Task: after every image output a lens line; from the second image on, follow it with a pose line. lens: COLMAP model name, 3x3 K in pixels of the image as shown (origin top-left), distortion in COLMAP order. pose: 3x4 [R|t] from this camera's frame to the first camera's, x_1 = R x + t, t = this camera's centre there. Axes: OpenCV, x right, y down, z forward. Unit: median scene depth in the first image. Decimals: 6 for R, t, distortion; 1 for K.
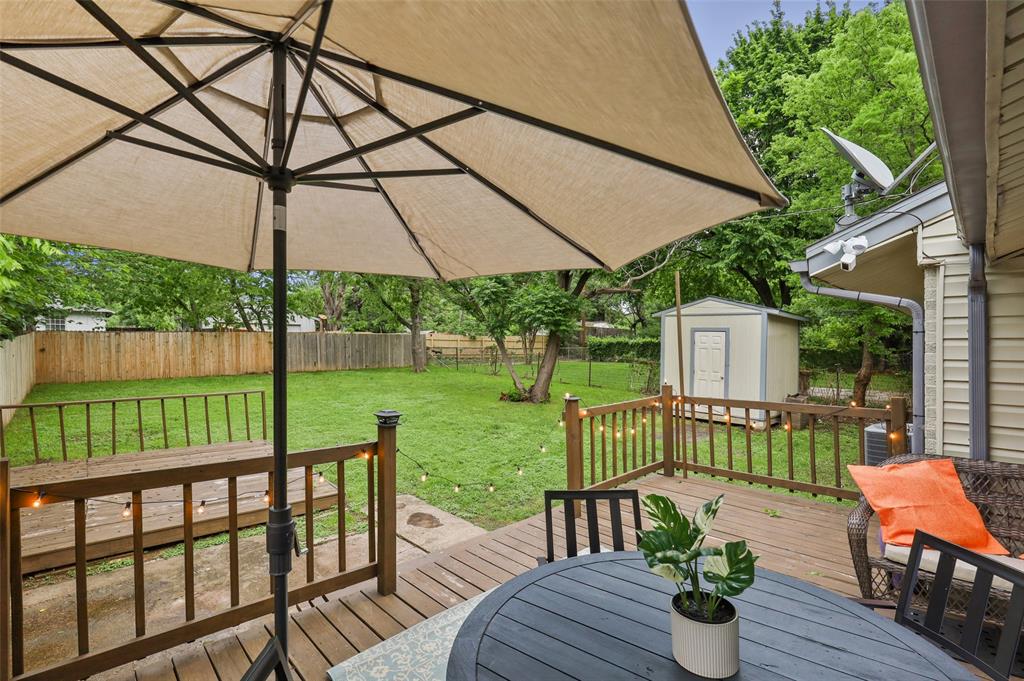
lens RADIAL K [[466.0, 0, 509.2], [0, 466.0, 354.5], [0, 0, 1]] dist [0.005735, -0.000054]
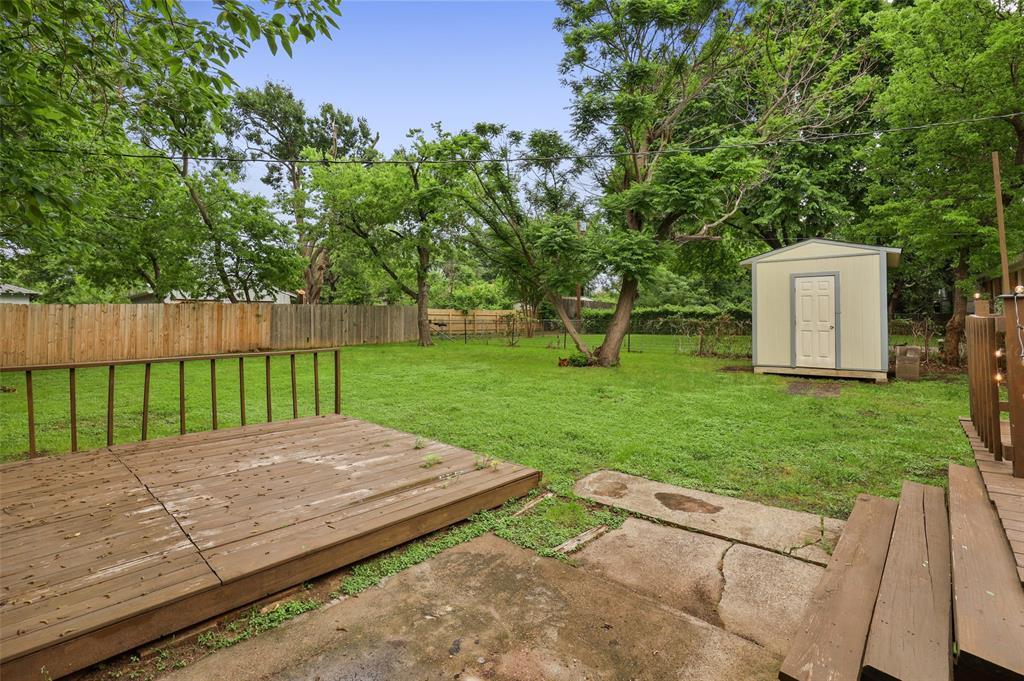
lens RADIAL K [[466.0, 0, 513.2], [0, 466.0, 299.5], [0, 0, 1]] dist [0.005735, -0.000054]
pose [[0.993584, -0.018106, 0.111638, -0.150005], [0.027232, 0.996361, -0.080769, 0.030660], [-0.109769, 0.083291, 0.990461, 0.093350]]
